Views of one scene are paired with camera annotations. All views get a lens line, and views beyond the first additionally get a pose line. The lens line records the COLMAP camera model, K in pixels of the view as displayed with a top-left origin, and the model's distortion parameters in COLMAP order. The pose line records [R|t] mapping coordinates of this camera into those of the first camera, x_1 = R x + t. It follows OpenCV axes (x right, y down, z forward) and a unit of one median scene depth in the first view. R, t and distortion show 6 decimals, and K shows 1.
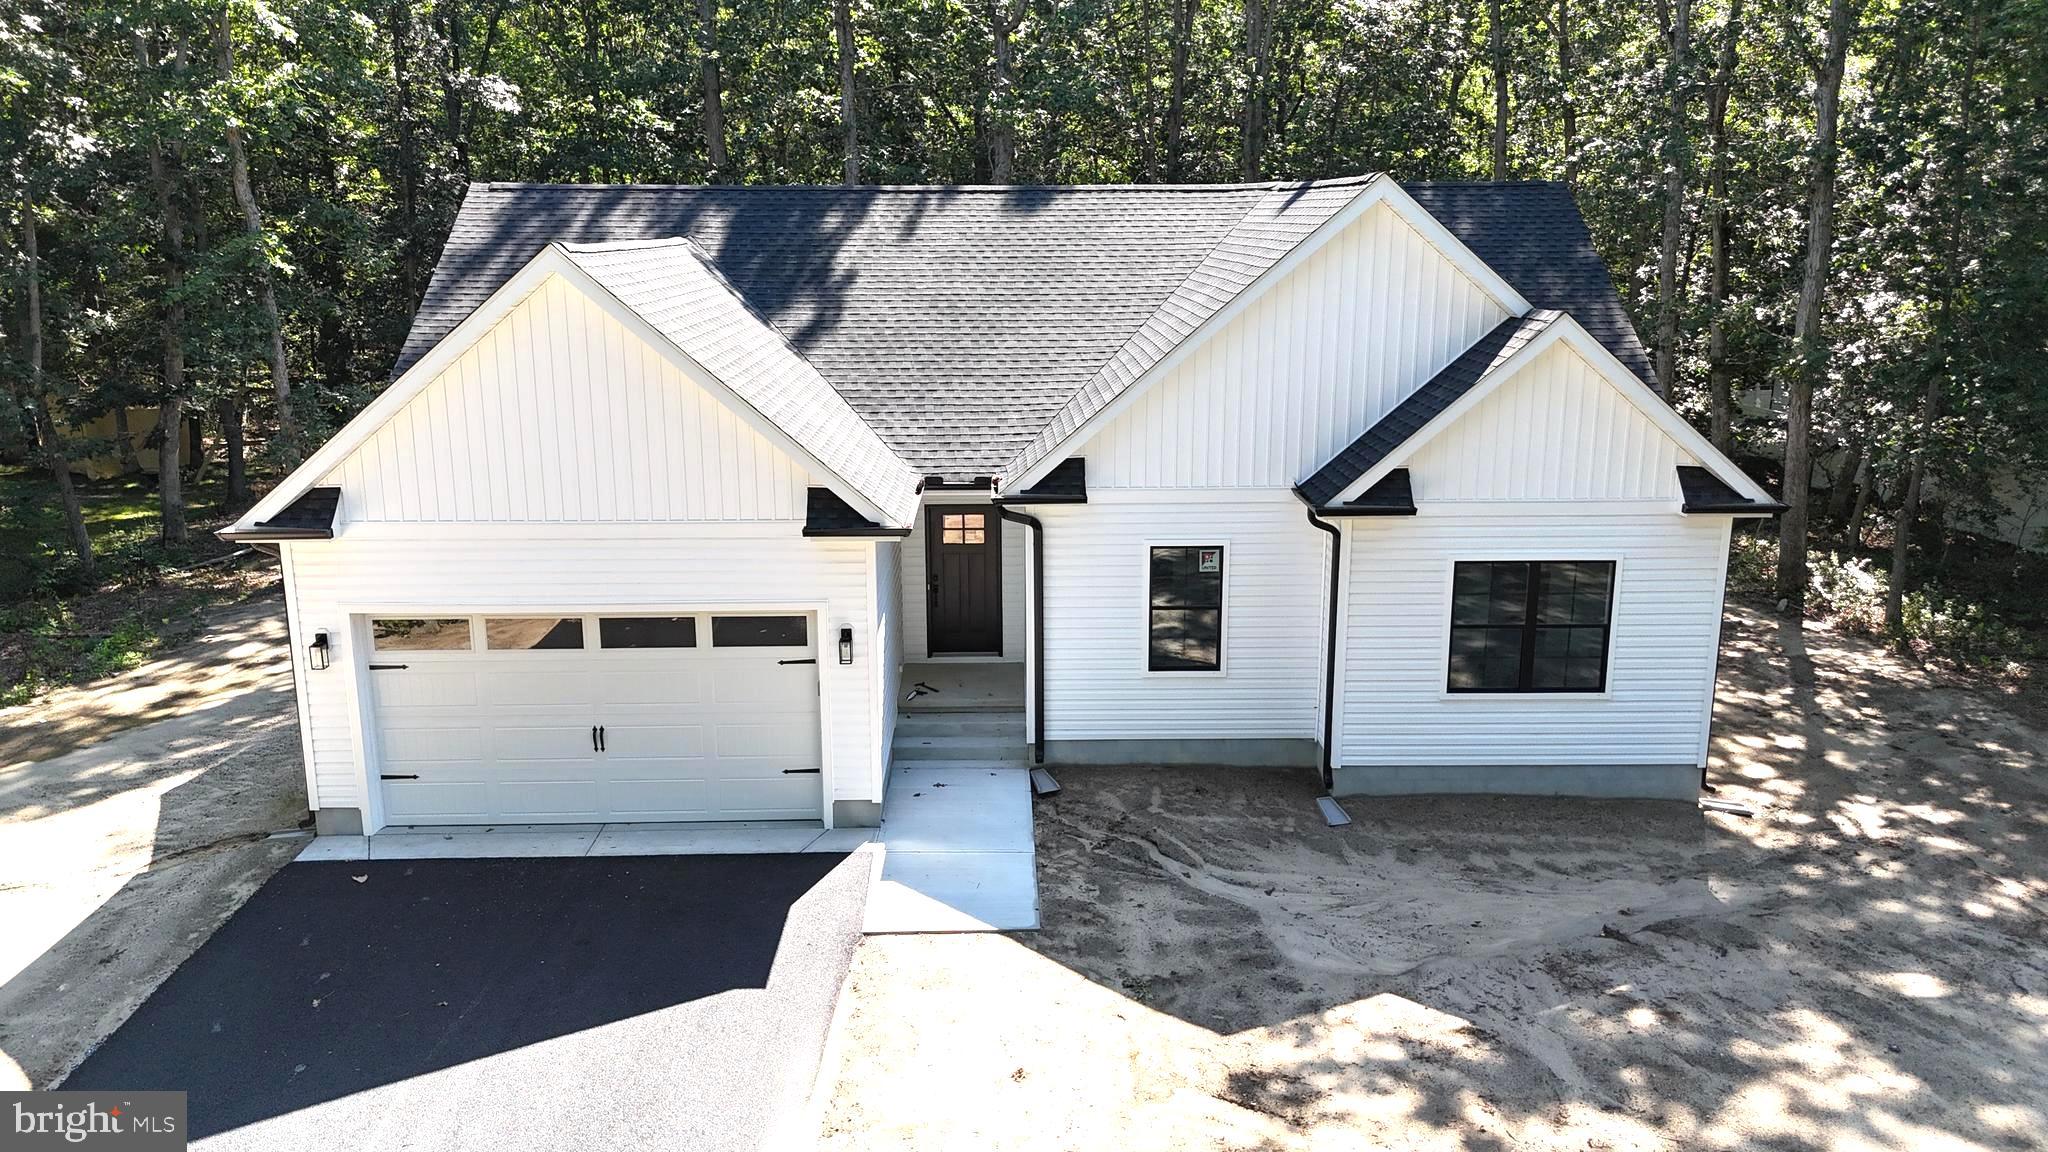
lens RADIAL K [[1538.1, 0, 1024.0], [0, 1538.1, 576.0], [0, 0, 1]] dist [0.089203, -0.077340]
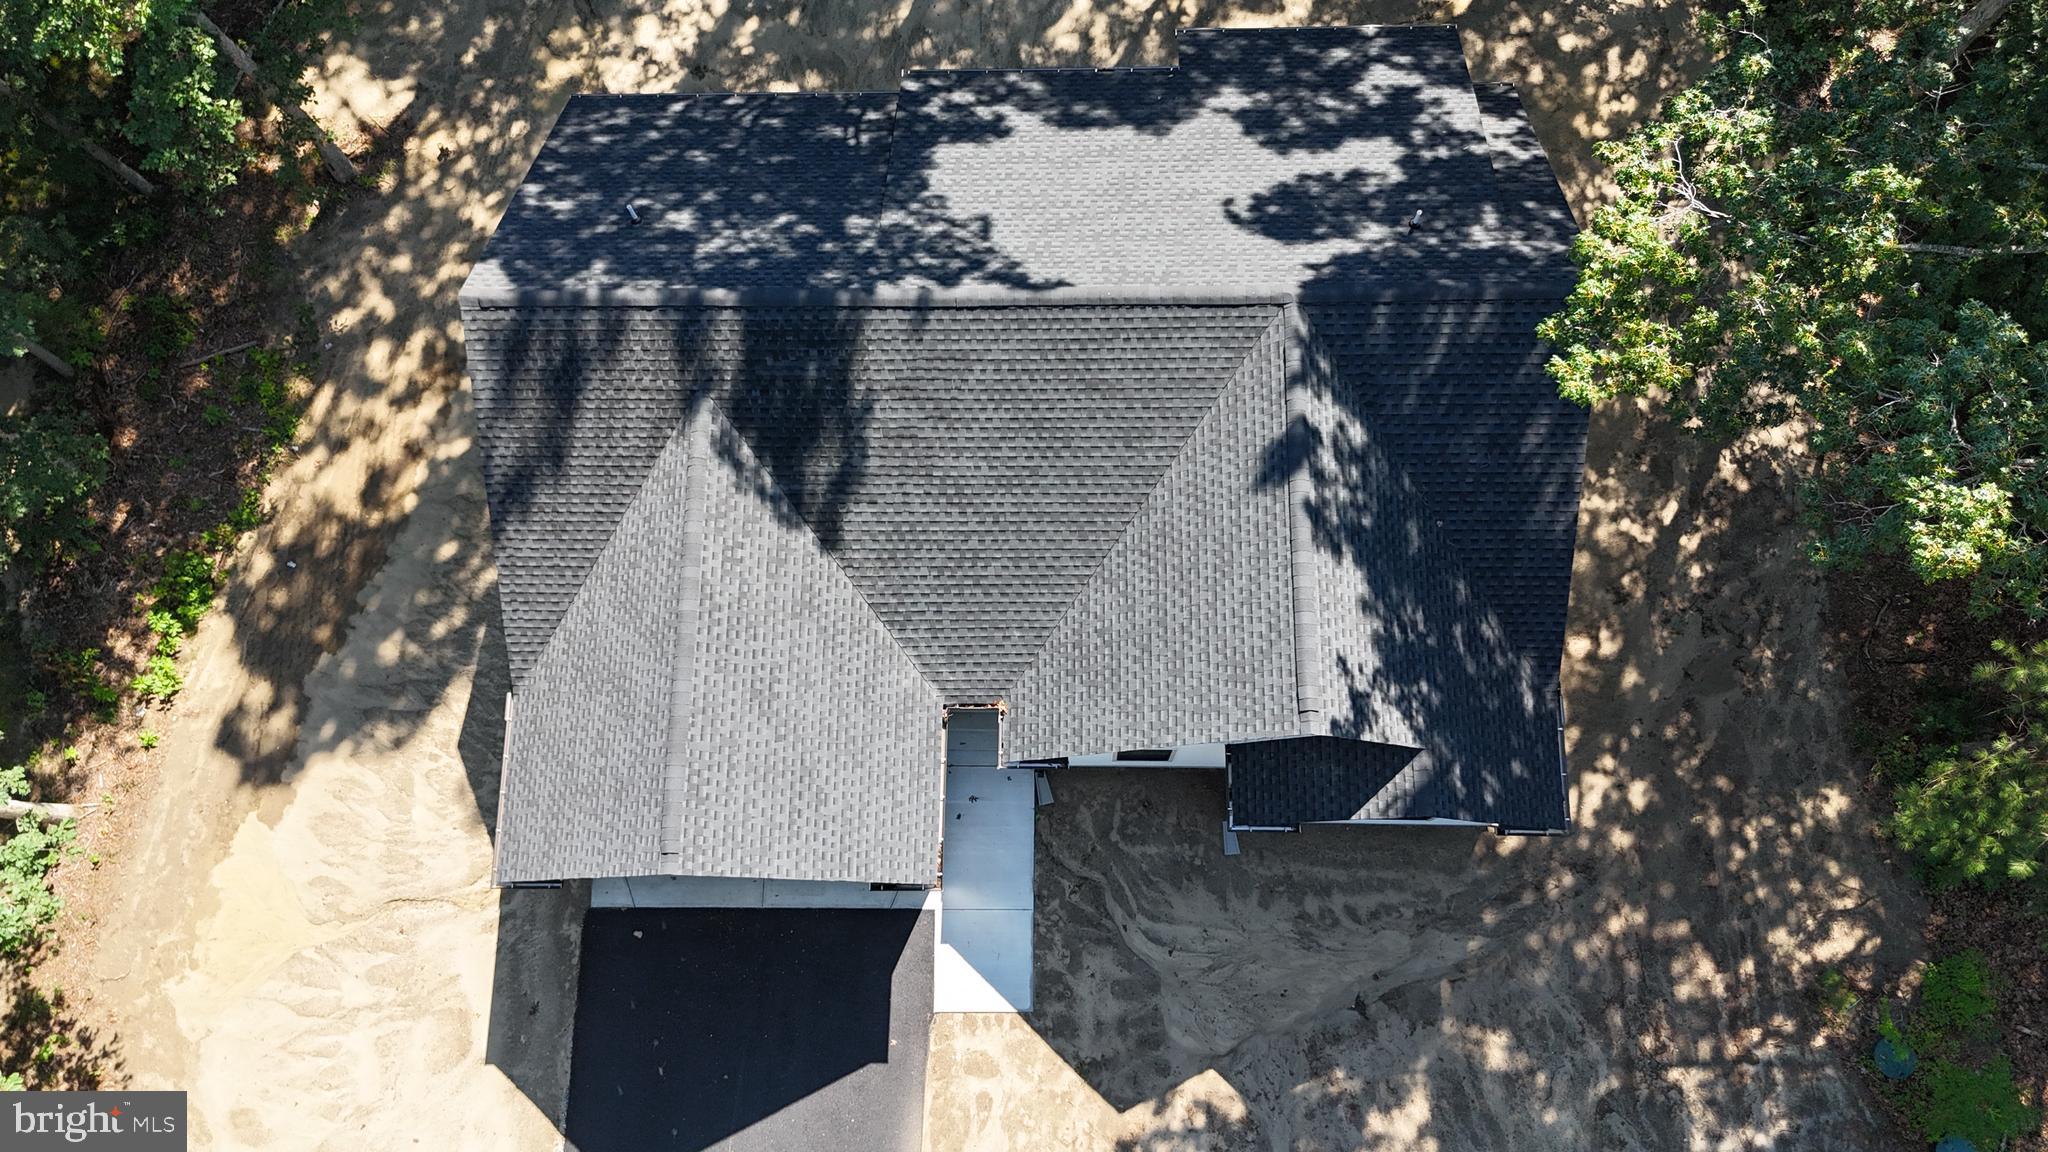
lens RADIAL K [[1466.7, 0, 1009.7], [0, 1466.7, 570.6], [0, 0, 1]] dist [0.051248, -0.065069]
pose [[0.998223, 0.019464, -0.056323, 0.058979], [0.040706, 0.467577, 0.883015, -1.284459], [0.043522, -0.883738, 0.465953, 0.555589]]
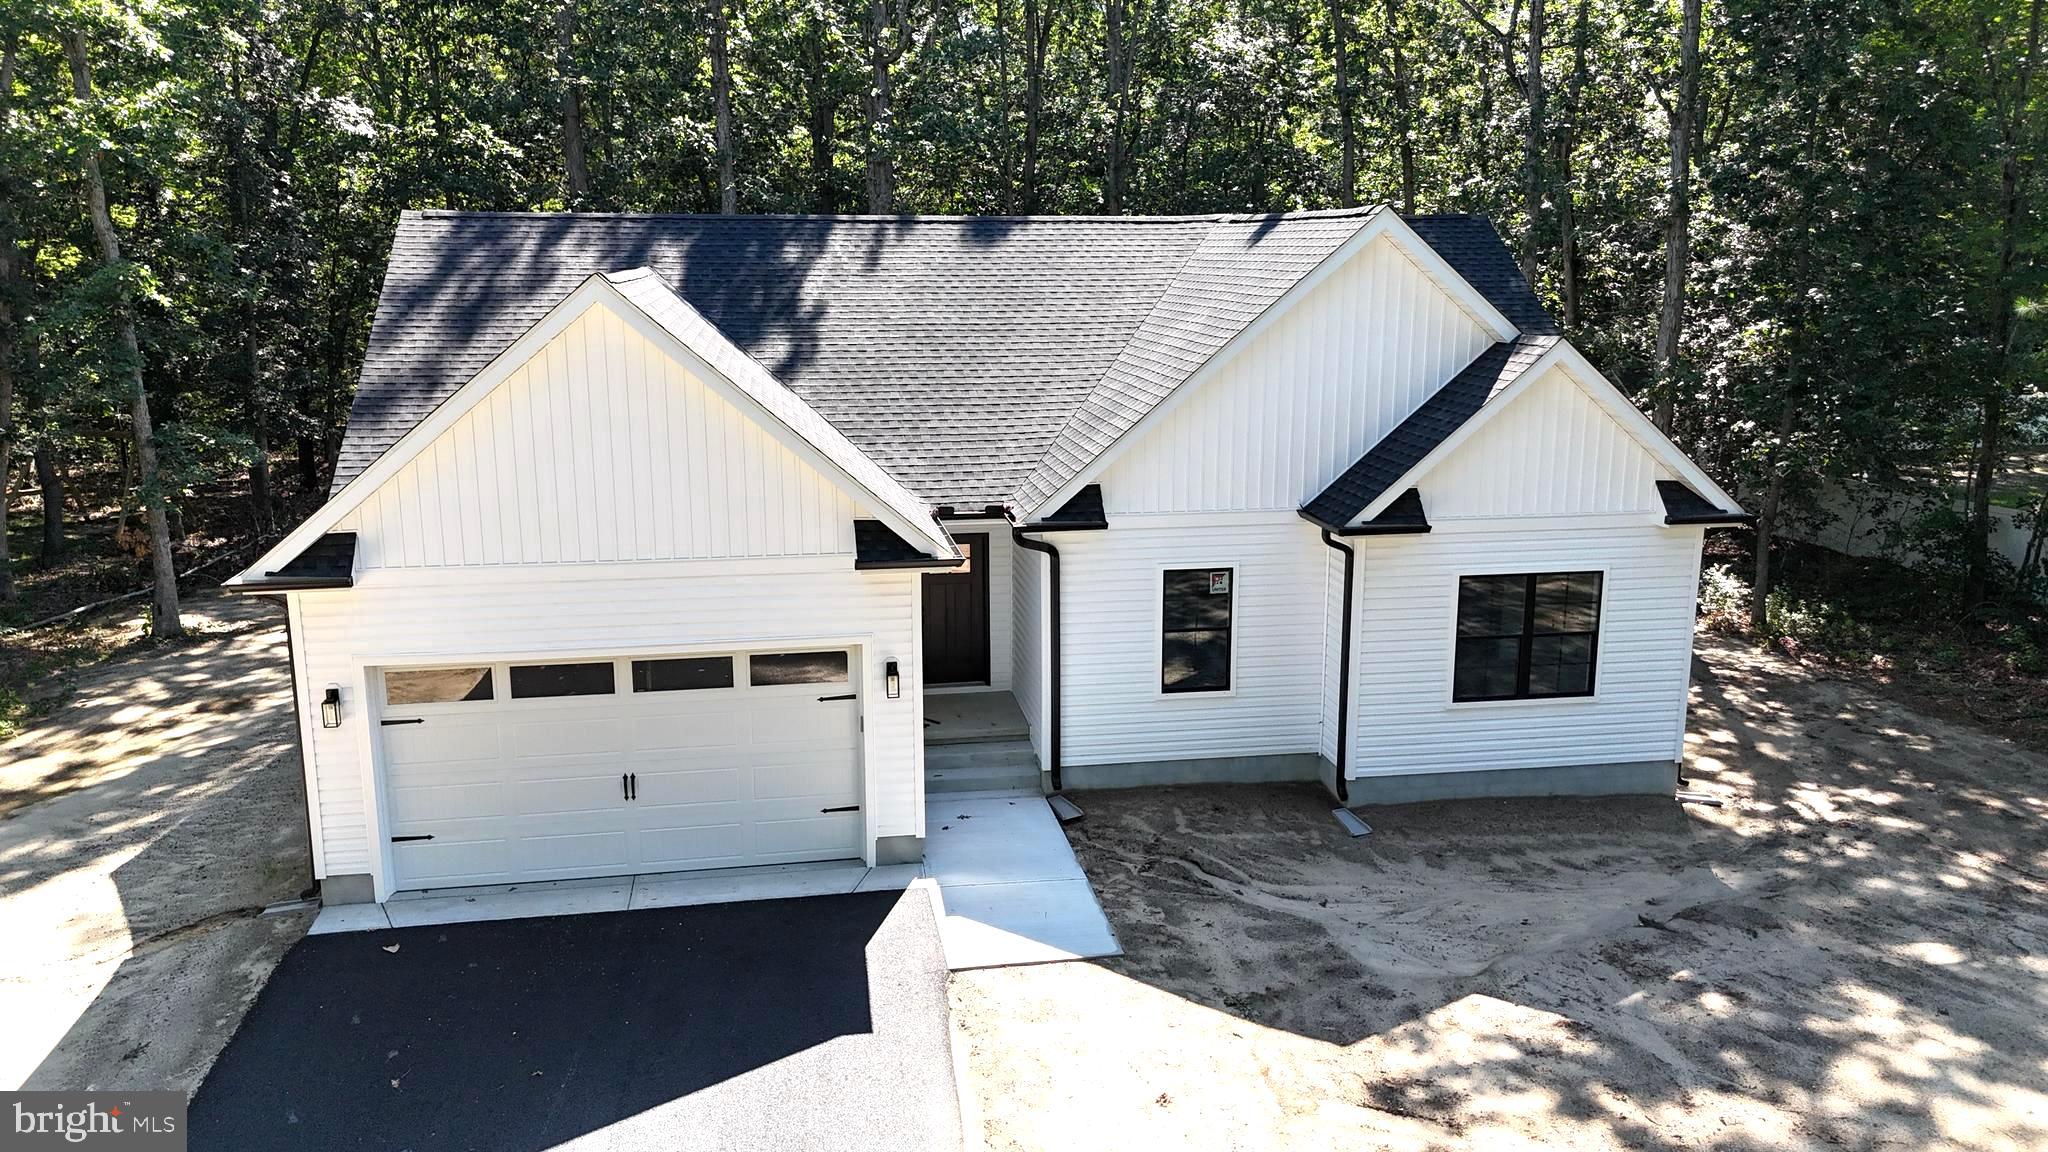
lens RADIAL K [[1538.1, 0, 1024.0], [0, 1538.1, 576.0], [0, 0, 1]] dist [0.089203, -0.077340]
pose [[0.988539, -0.029827, 0.147992, -0.165478], [0.032664, 0.999326, -0.016774, -0.001522], [-0.147392, 0.021416, 0.988846, 0.010817]]
